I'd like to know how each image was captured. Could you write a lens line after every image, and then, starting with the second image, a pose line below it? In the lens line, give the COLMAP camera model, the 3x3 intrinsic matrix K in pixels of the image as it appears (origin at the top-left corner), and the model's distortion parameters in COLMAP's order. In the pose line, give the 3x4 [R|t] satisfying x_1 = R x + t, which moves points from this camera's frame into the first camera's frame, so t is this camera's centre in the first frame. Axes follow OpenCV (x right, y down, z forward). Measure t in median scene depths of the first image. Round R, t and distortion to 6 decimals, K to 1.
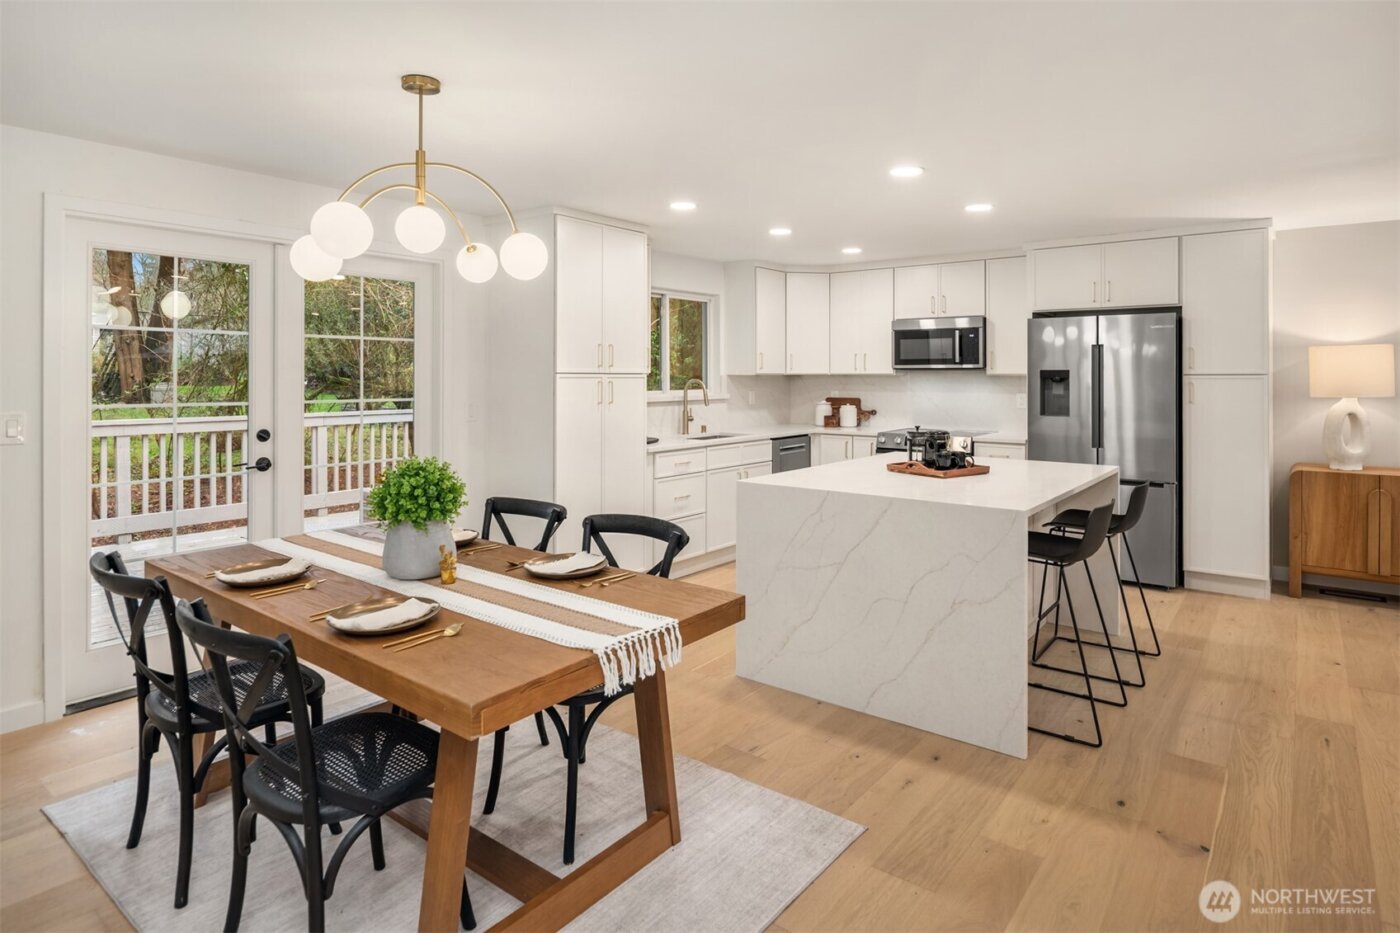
lens RADIAL K [[768.9, 0, 702.7], [0, 768.9, 371.1], [0, 0, 1]] dist [-0.003350, -0.000786]
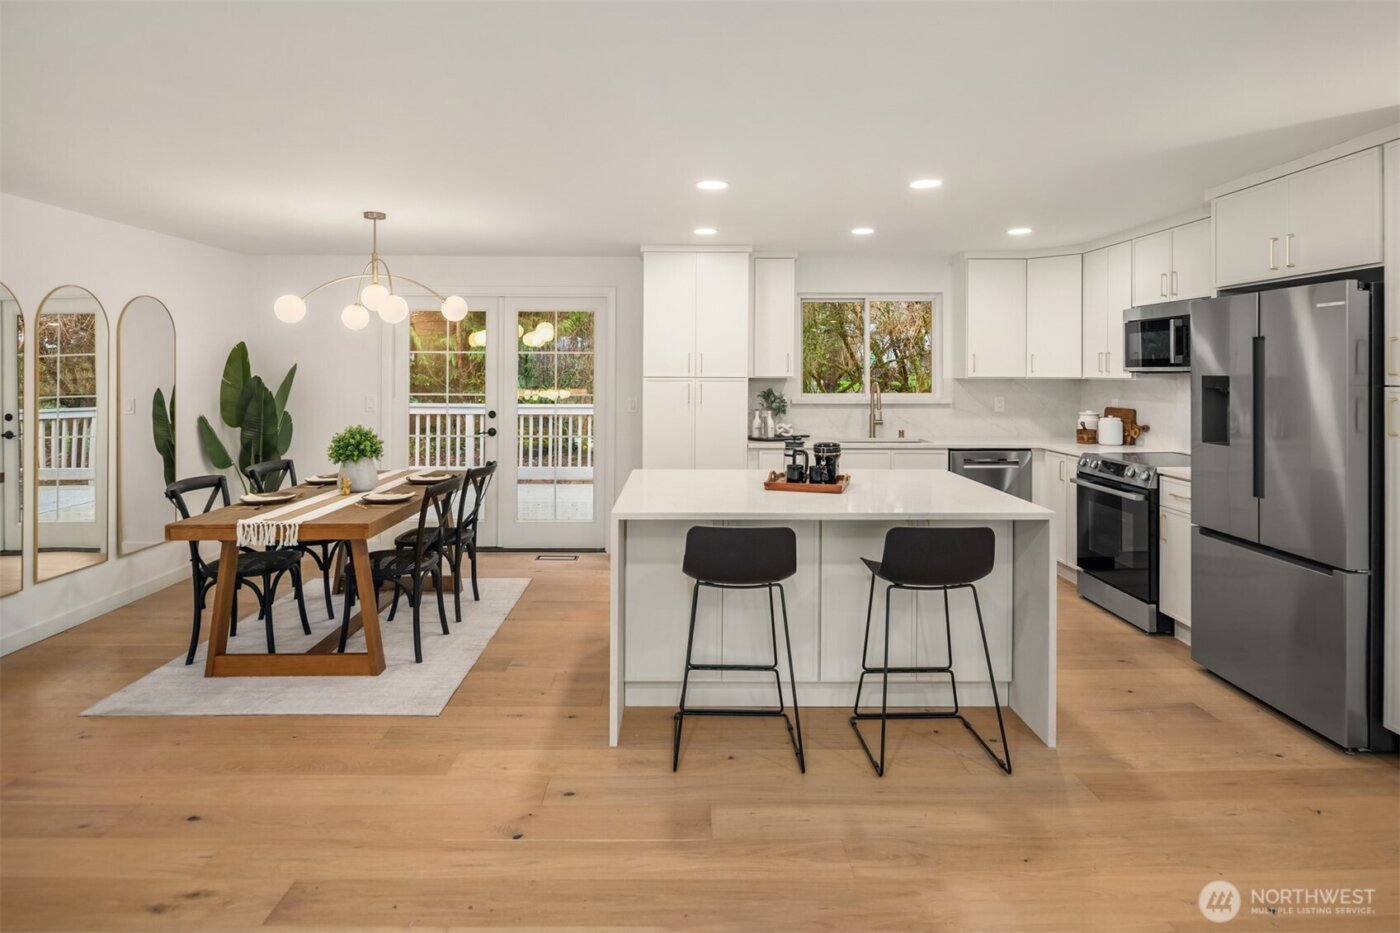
lens RADIAL K [[768.9, 0, 702.7], [0, 768.9, 371.1], [0, 0, 1]] dist [-0.003350, -0.000786]
pose [[0.623600, -0.000056, -0.781743, 0.782872], [0.002378, 0.999996, 0.001825, -0.008325], [0.781740, -0.002997, 0.623598, 0.259560]]
